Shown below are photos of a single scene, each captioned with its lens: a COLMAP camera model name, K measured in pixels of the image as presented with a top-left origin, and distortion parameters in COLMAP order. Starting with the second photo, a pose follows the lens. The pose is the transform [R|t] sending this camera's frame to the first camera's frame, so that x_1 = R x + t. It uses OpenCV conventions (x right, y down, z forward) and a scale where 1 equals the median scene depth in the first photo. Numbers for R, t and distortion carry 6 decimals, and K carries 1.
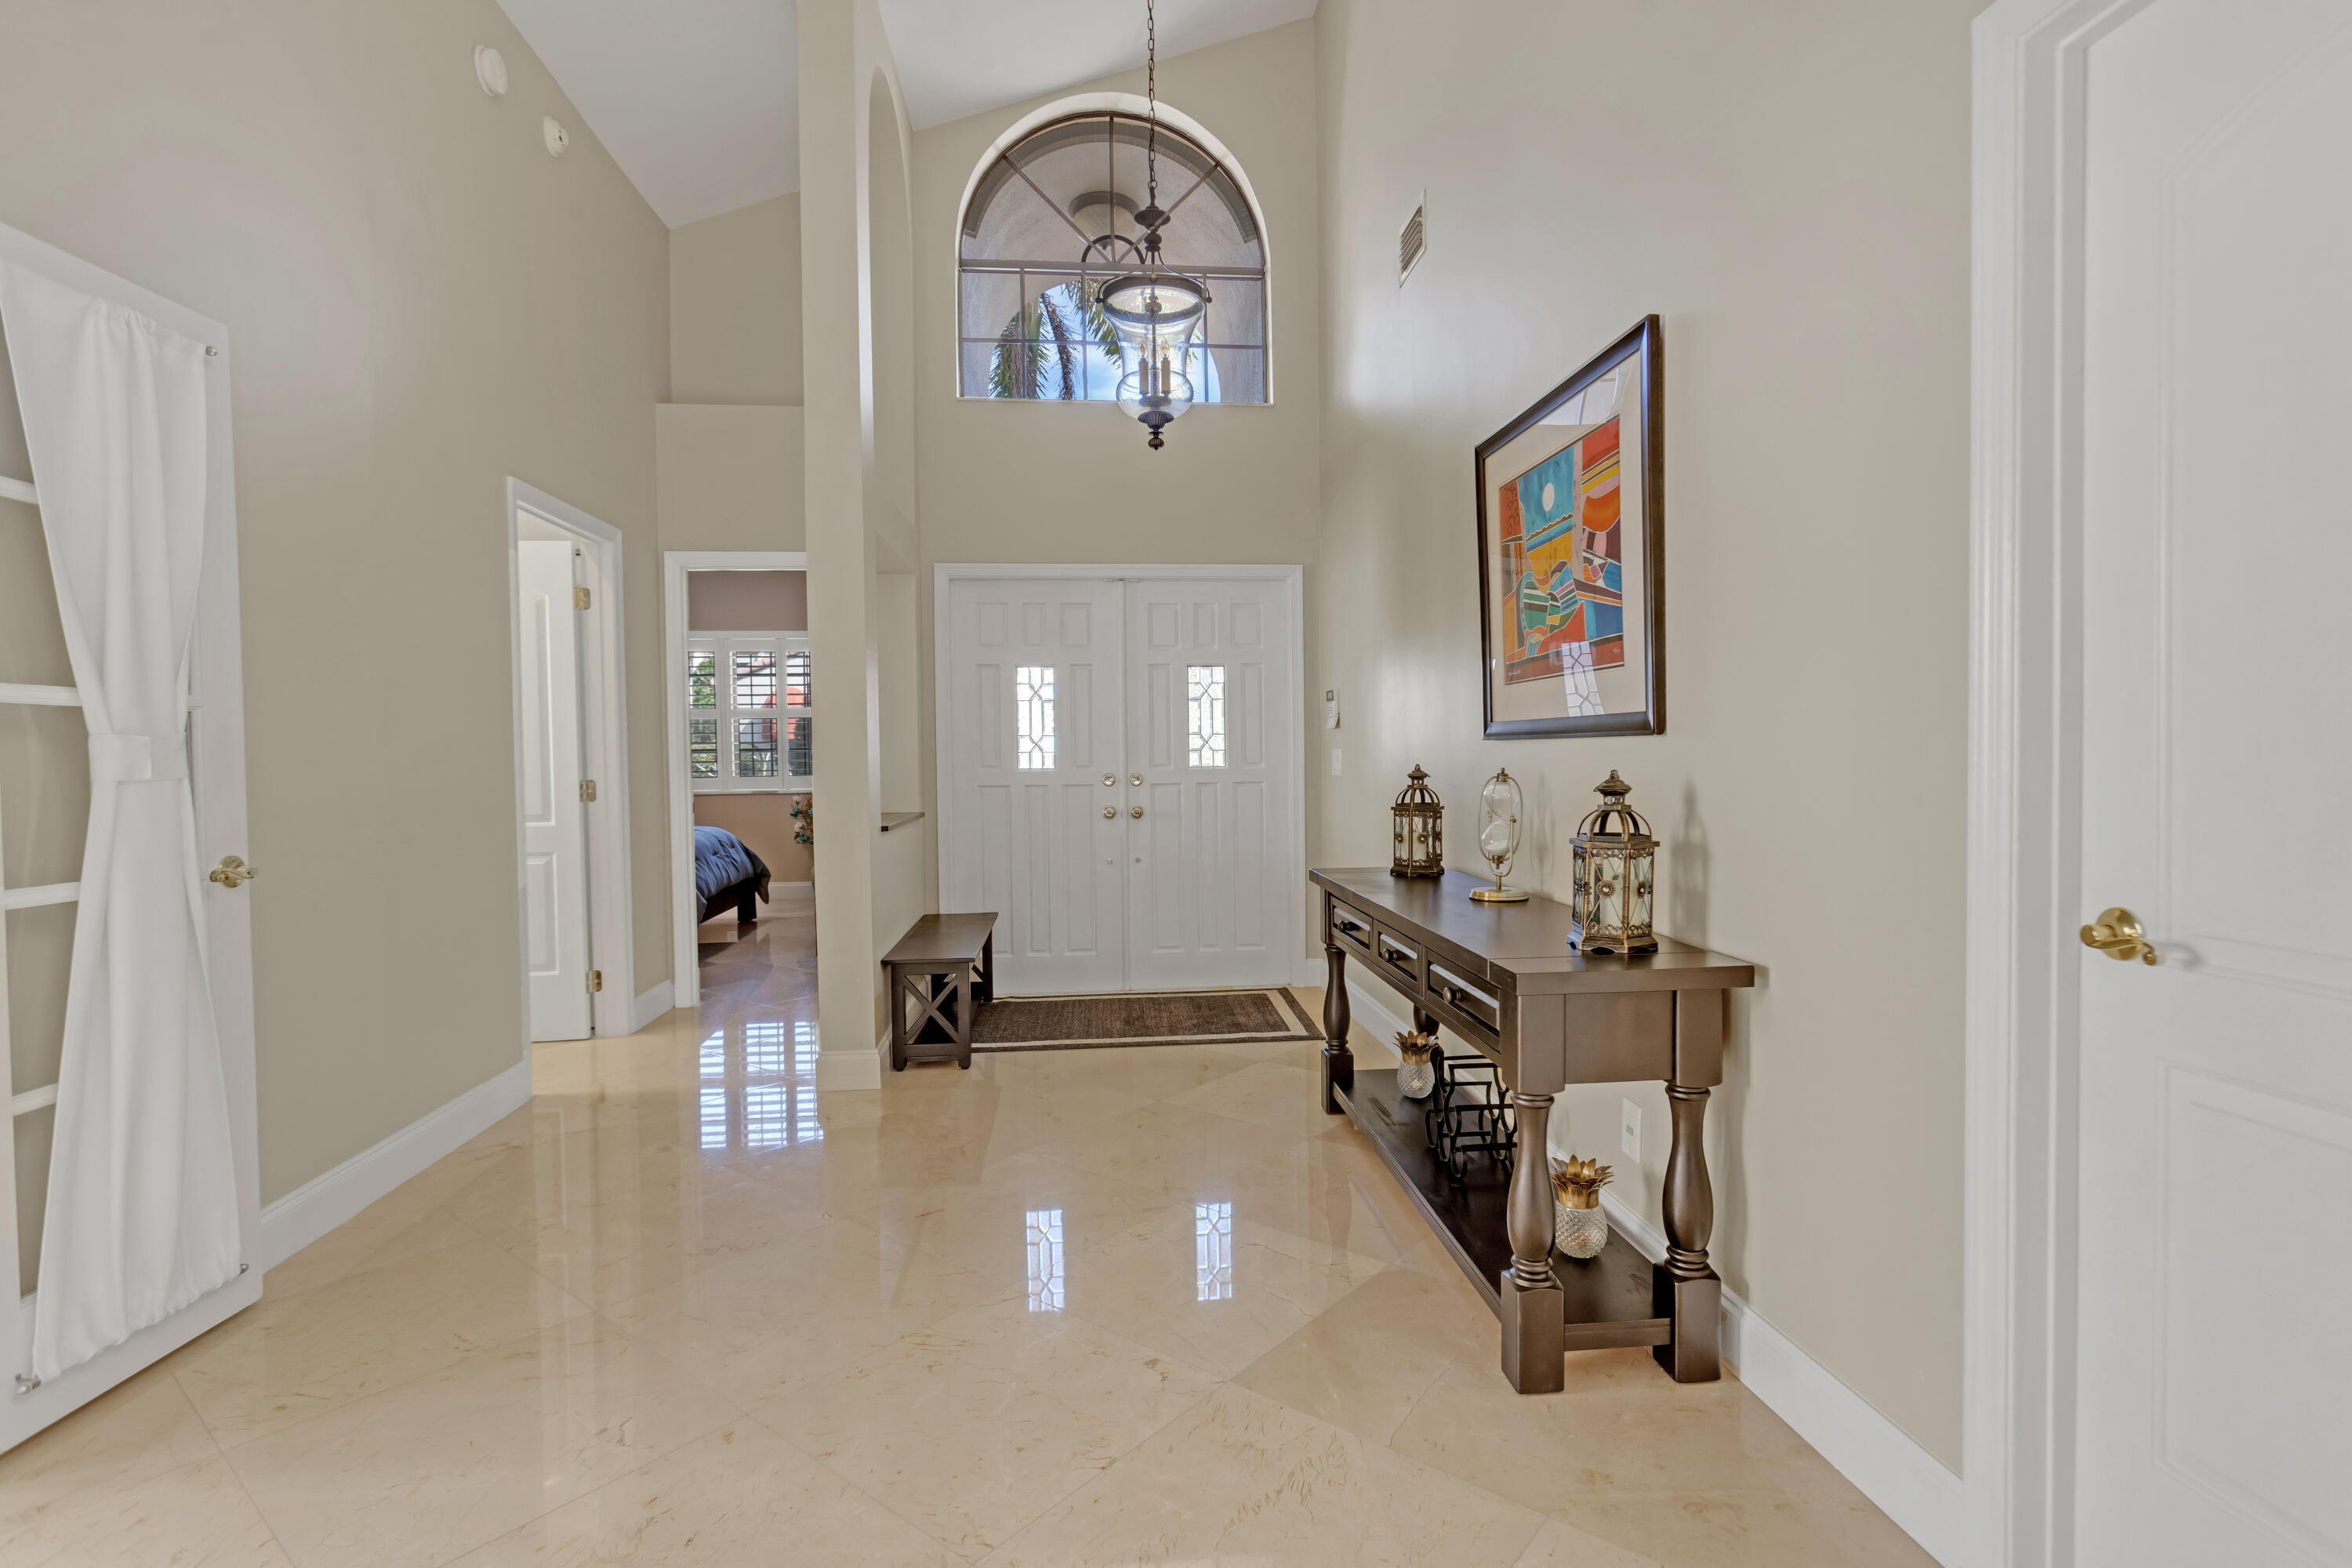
lens RADIAL K [[1133.1, 0, 1194.7], [0, 1133.1, 775.9], [0, 0, 1]] dist [-0.000500, 0.000001]
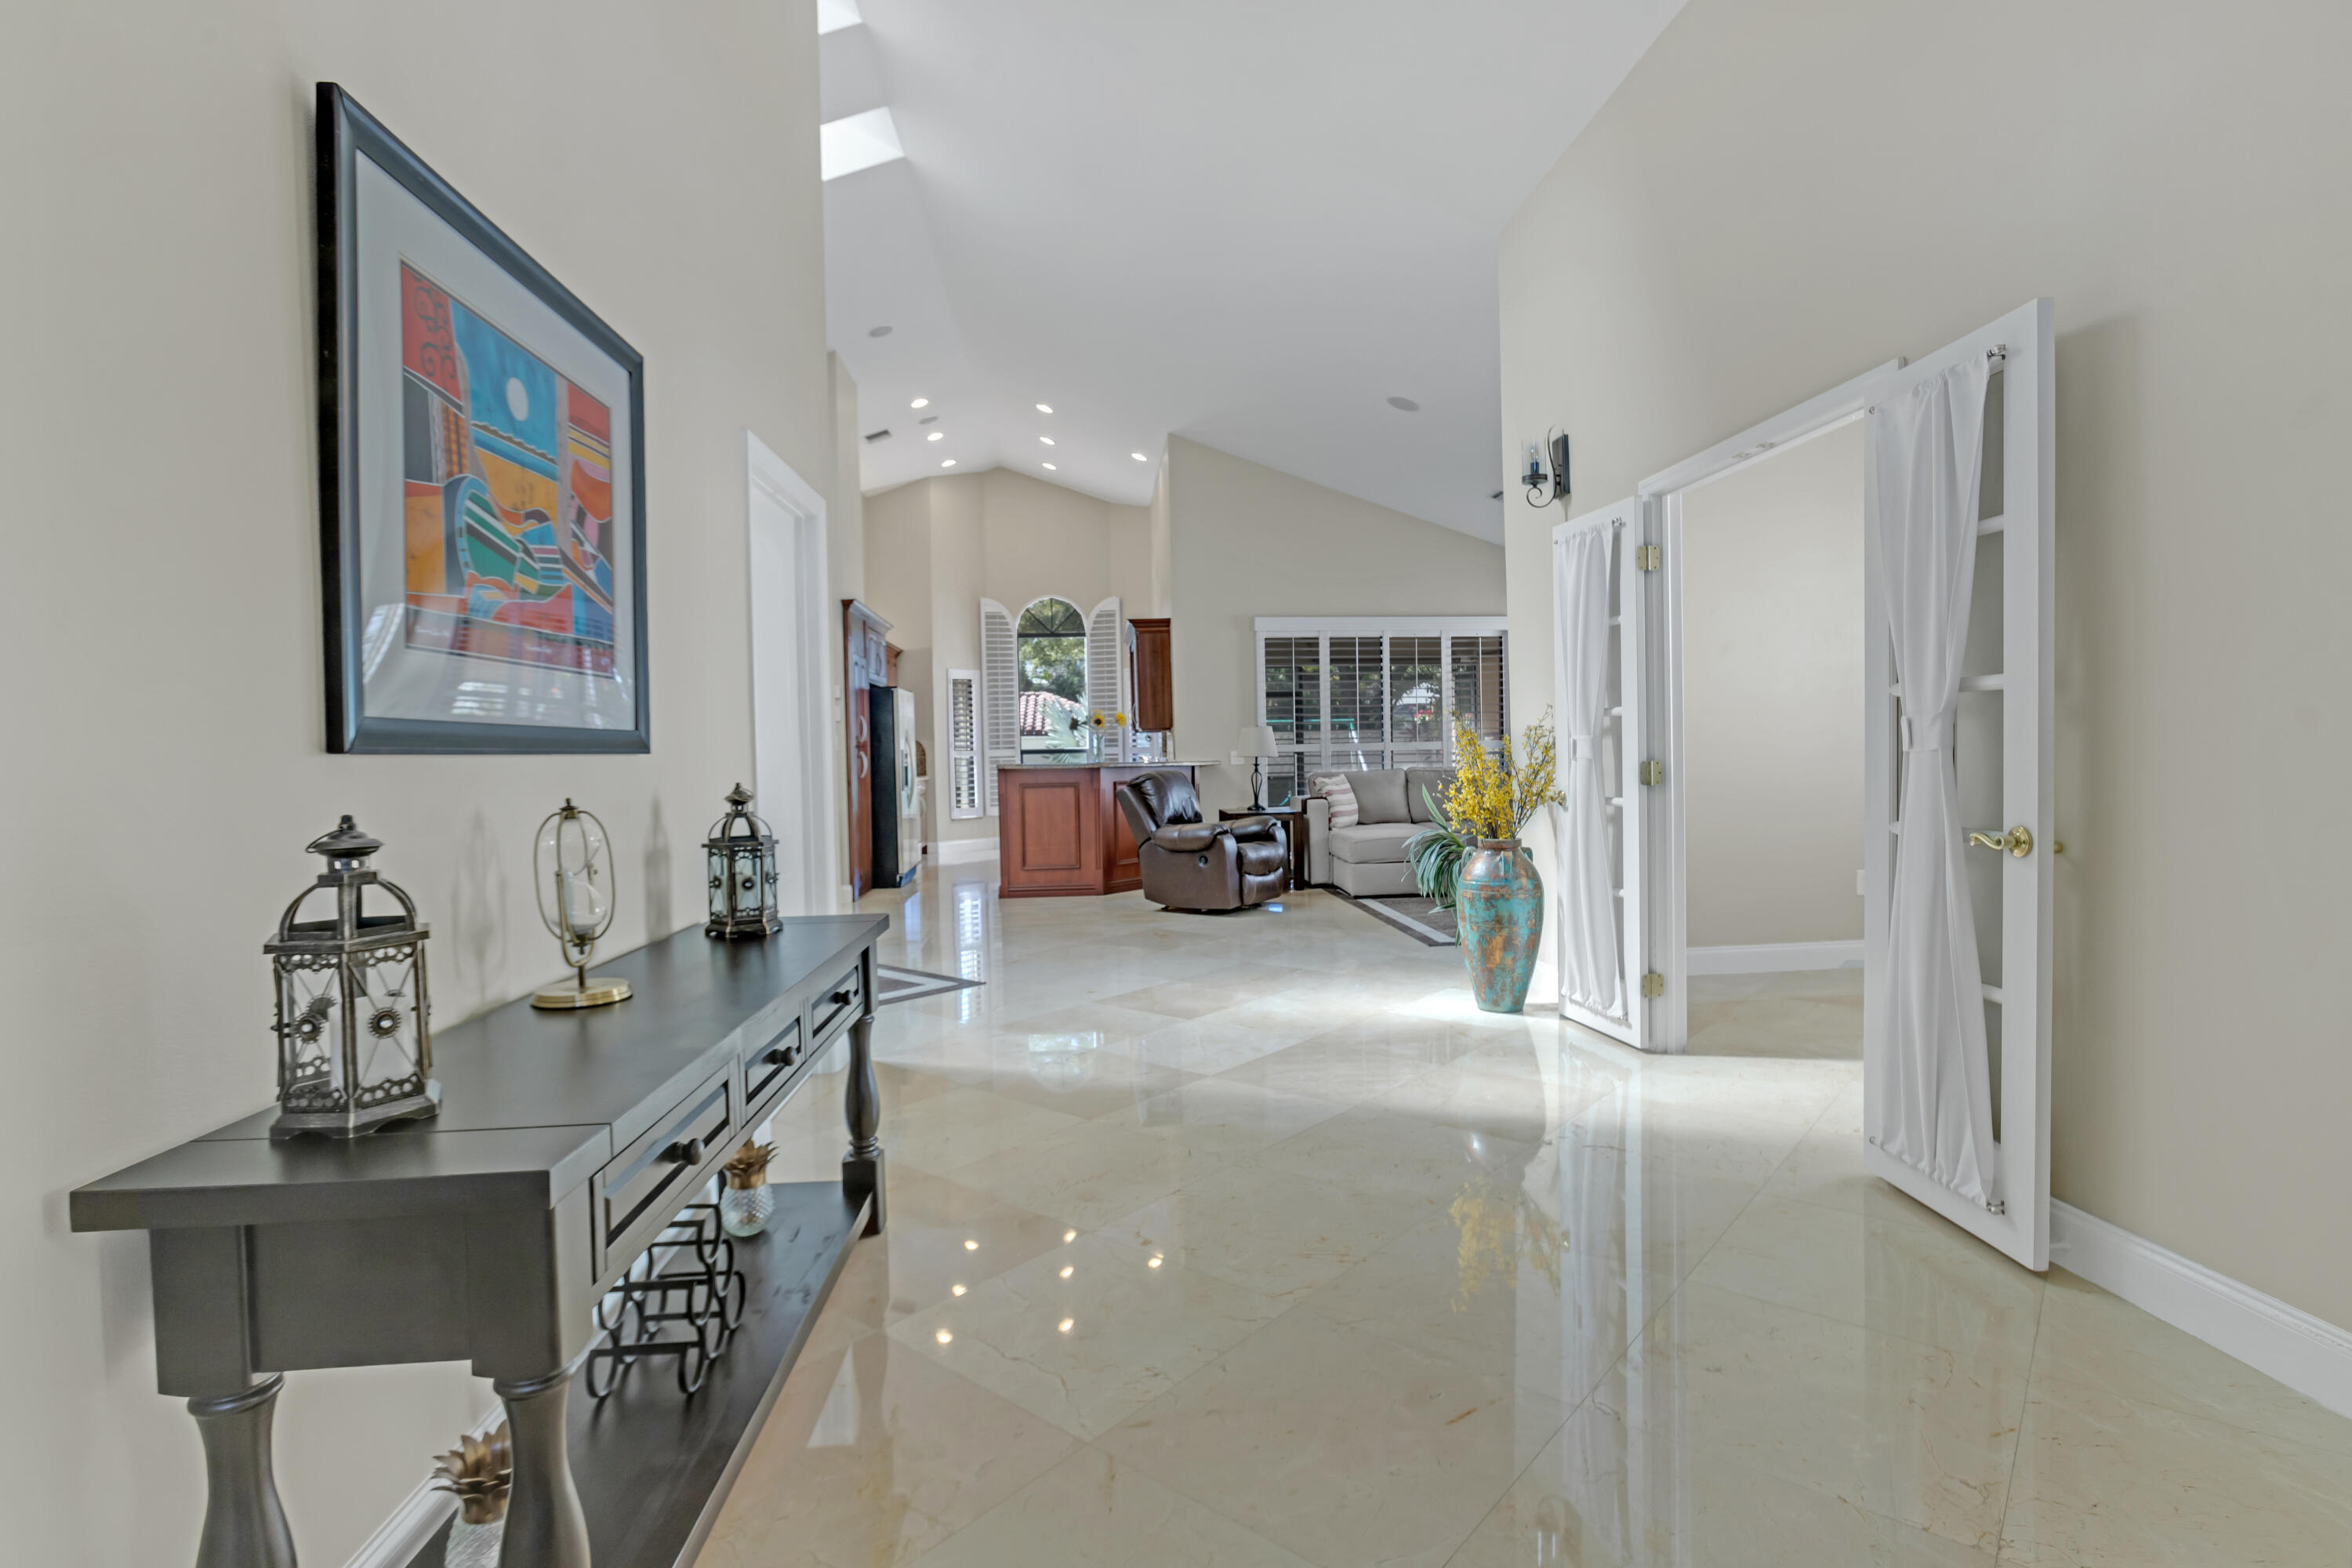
lens RADIAL K [[1133.1, 0, 1194.7], [0, 1133.1, 775.9], [0, 0, 1]] dist [-0.000500, 0.000001]
pose [[-0.999280, 0.033391, 0.018031, -0.121682], [0.034042, 0.998732, 0.037092, -0.039362], [-0.016769, 0.037679, -0.999149, 2.119670]]
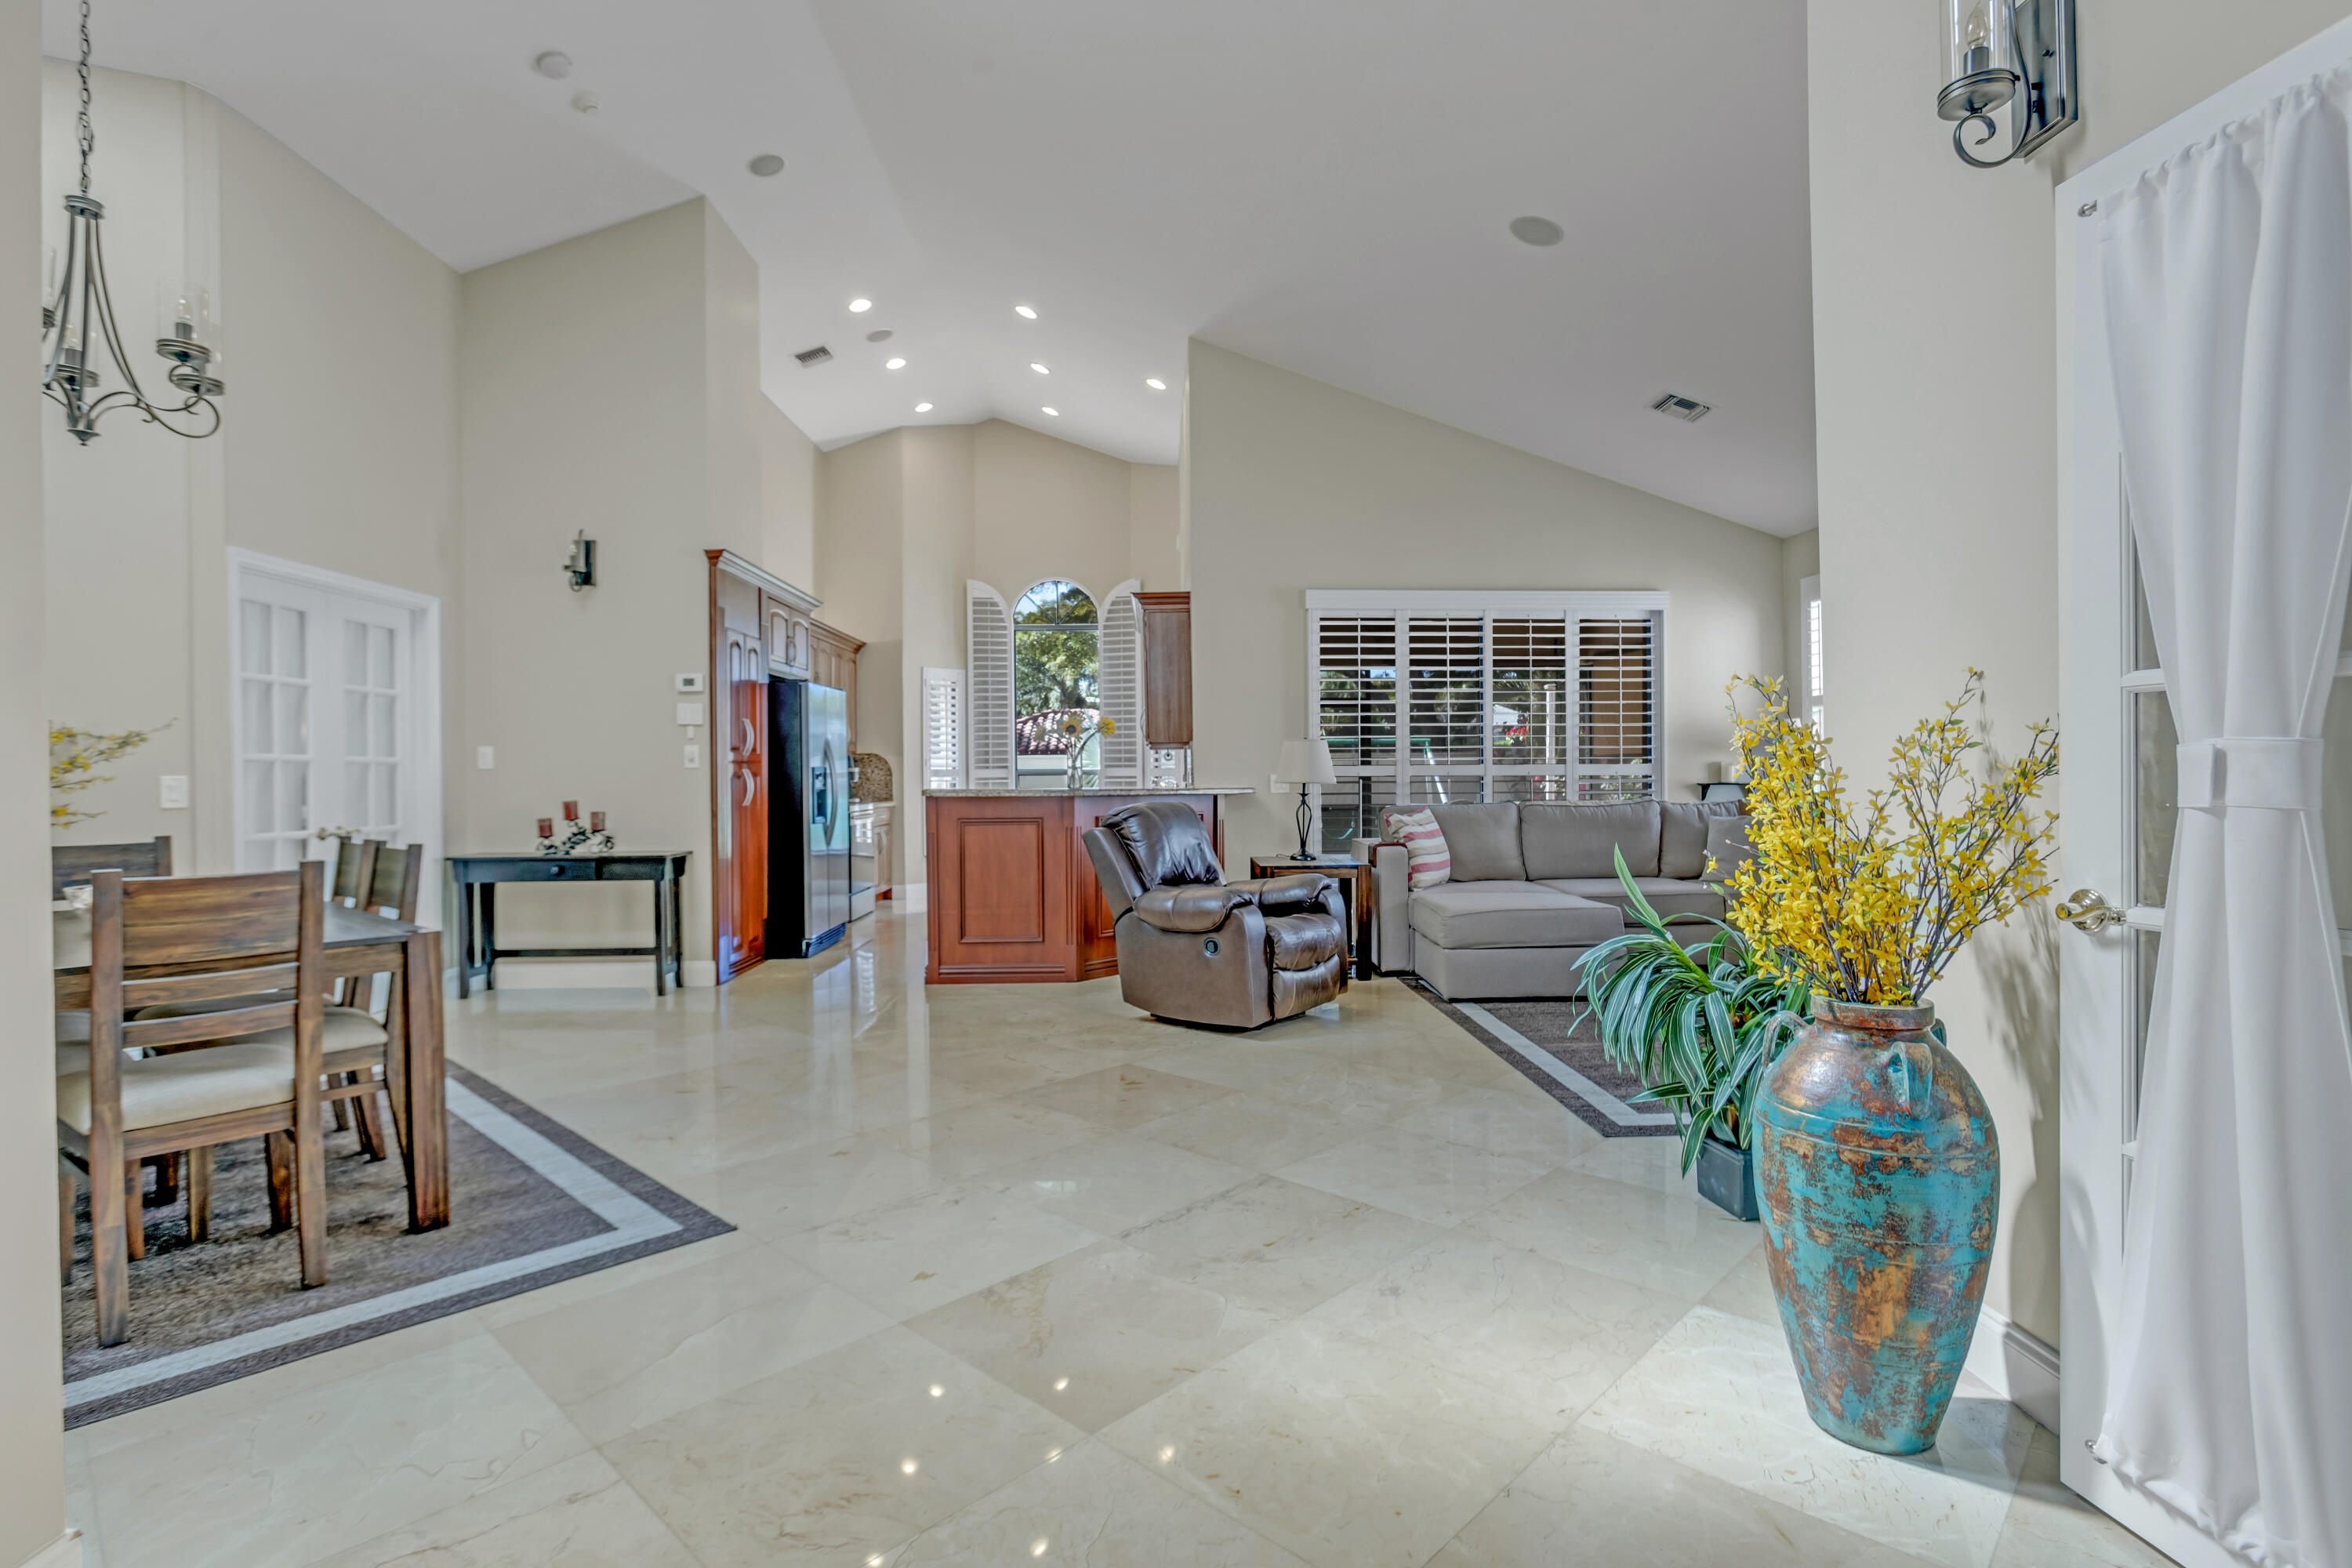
lens RADIAL K [[1133.1, 0, 1194.7], [0, 1133.1, 775.9], [0, 0, 1]] dist [-0.000500, 0.000001]
pose [[-0.997016, 0.021657, 0.074093, -0.215424], [0.022823, 0.999628, 0.014925, -0.014526], [-0.073742, 0.016571, -0.997140, 0.816683]]
